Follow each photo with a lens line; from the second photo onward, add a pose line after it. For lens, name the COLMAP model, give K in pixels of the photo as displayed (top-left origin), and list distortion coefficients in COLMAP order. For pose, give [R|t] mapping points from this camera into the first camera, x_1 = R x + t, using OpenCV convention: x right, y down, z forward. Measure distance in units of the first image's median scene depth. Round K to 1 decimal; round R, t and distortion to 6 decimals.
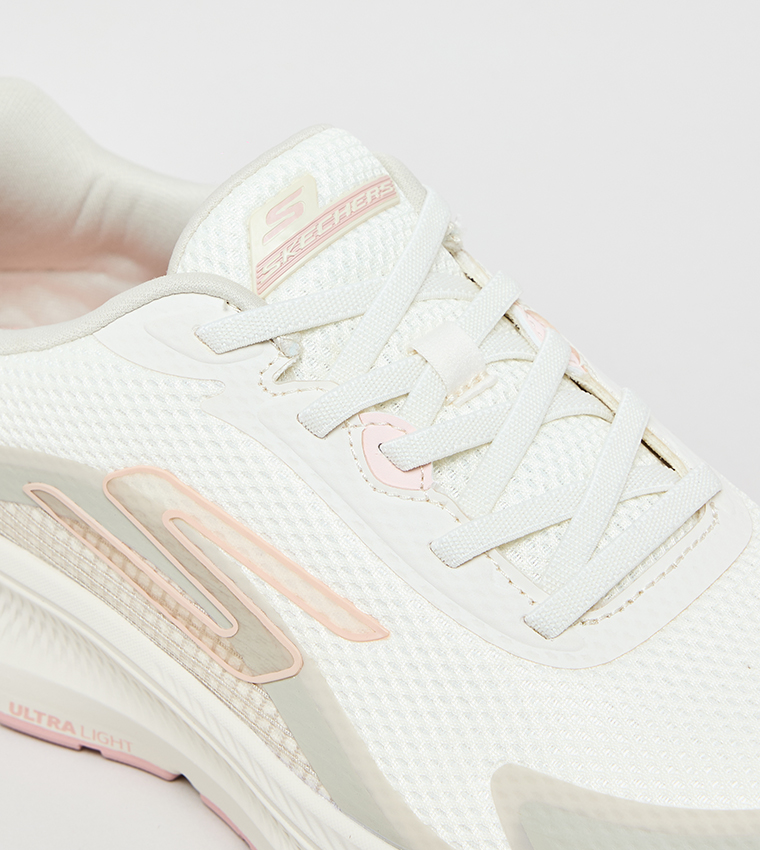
lens RADIAL K [[3057.5, 0, 387.7], [0, 3057.5, 423.5], [0, 0, 1]] dist [0.216519, 0.000000]
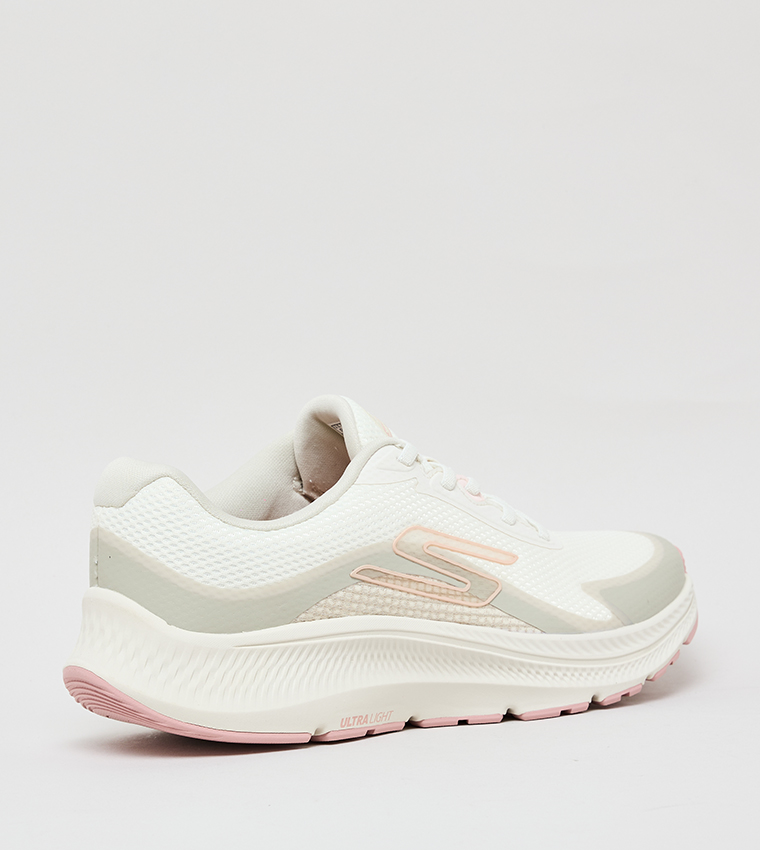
lens RADIAL K [[3057.5, 0, 384.3], [0, 3057.5, 426.7], [0, 0, 1]] dist [0.216519, 0.000000]
pose [[0.292357, -0.090455, 0.952022, -2.026991], [0.526110, 0.846538, -0.081130, 0.114236], [-0.798584, 0.524587, 0.295080, 0.374038]]
